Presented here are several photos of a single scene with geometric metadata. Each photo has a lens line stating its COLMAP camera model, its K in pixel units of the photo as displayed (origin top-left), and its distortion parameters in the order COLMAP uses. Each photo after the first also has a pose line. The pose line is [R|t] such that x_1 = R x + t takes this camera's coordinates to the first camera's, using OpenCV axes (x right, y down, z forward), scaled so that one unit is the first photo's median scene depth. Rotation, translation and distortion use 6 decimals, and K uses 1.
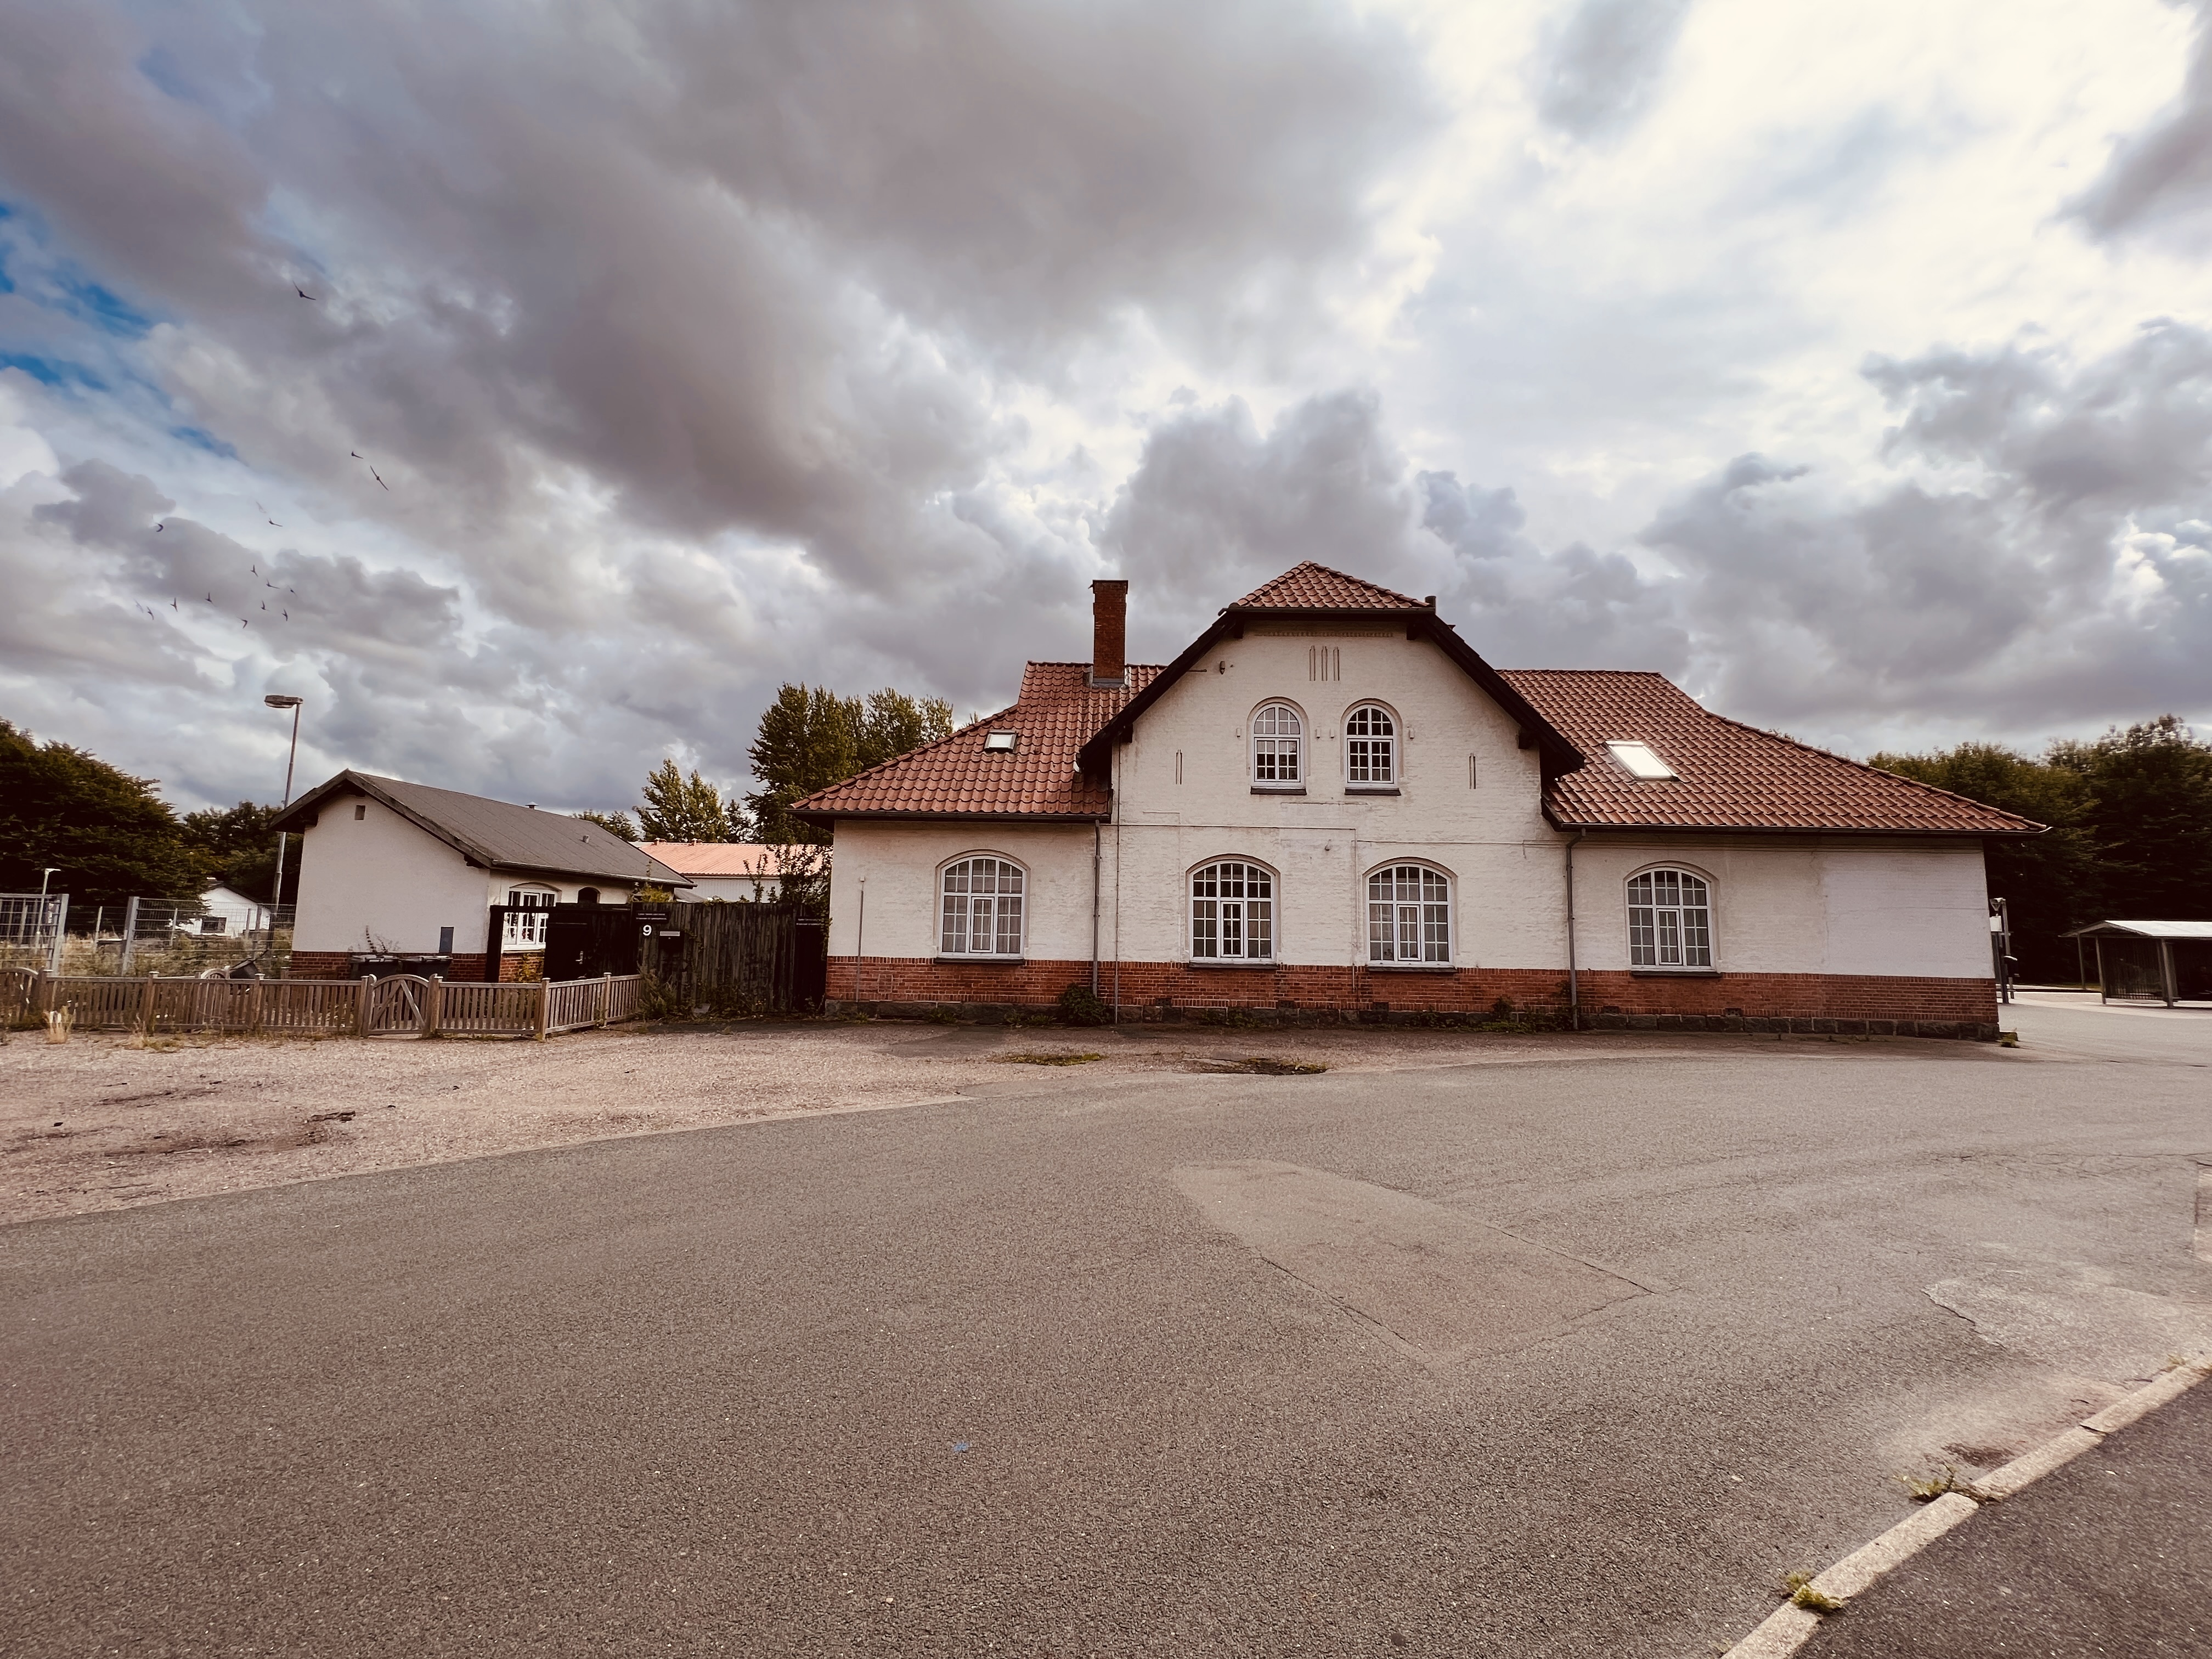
lens RADIAL K [[891.0, 0, 1105.7], [0, 891.0, 833.1], [0, 0, 1]] dist [-0.001178, 0.000274]
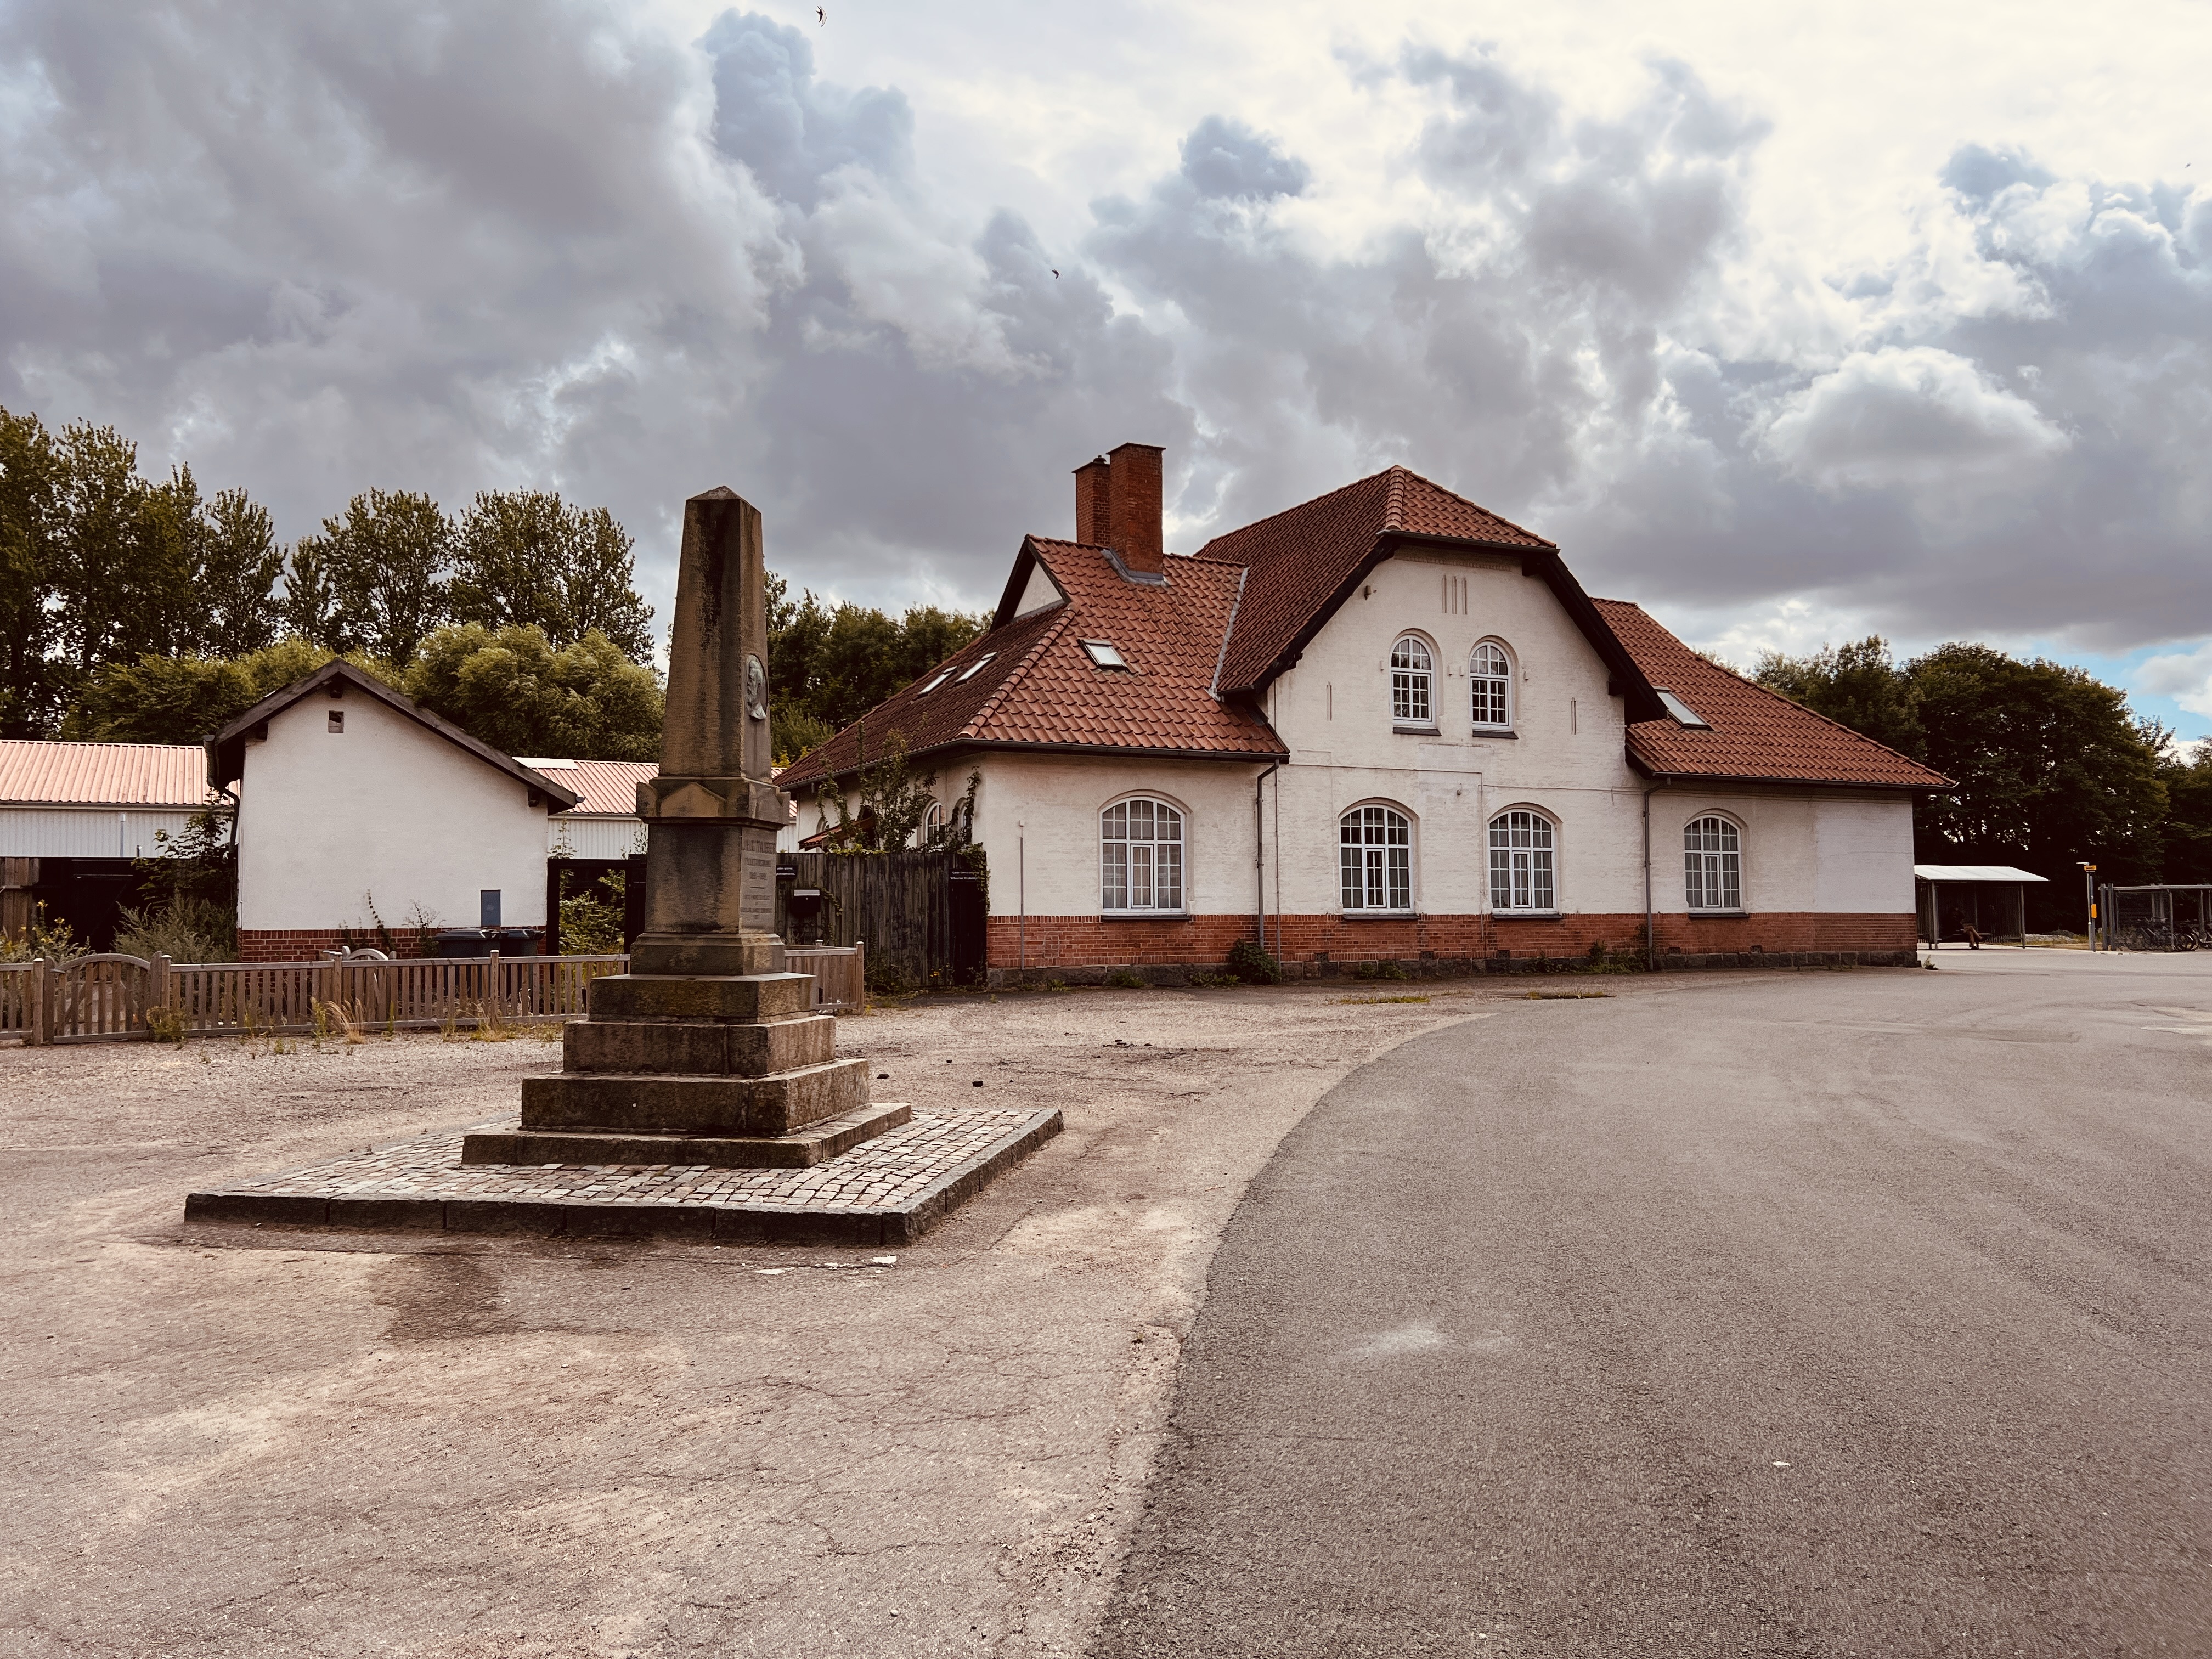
lens RADIAL K [[1650.5, 0, 1096.7], [0, 1650.5, 825.4], [0, 0, 1]] dist [0.087992, -0.108526]
pose [[0.882130, 0.002497, 0.471000, -0.934289], [-0.031374, 0.998077, 0.053469, -0.030735], [-0.469961, -0.061944, 0.880511, -0.386861]]
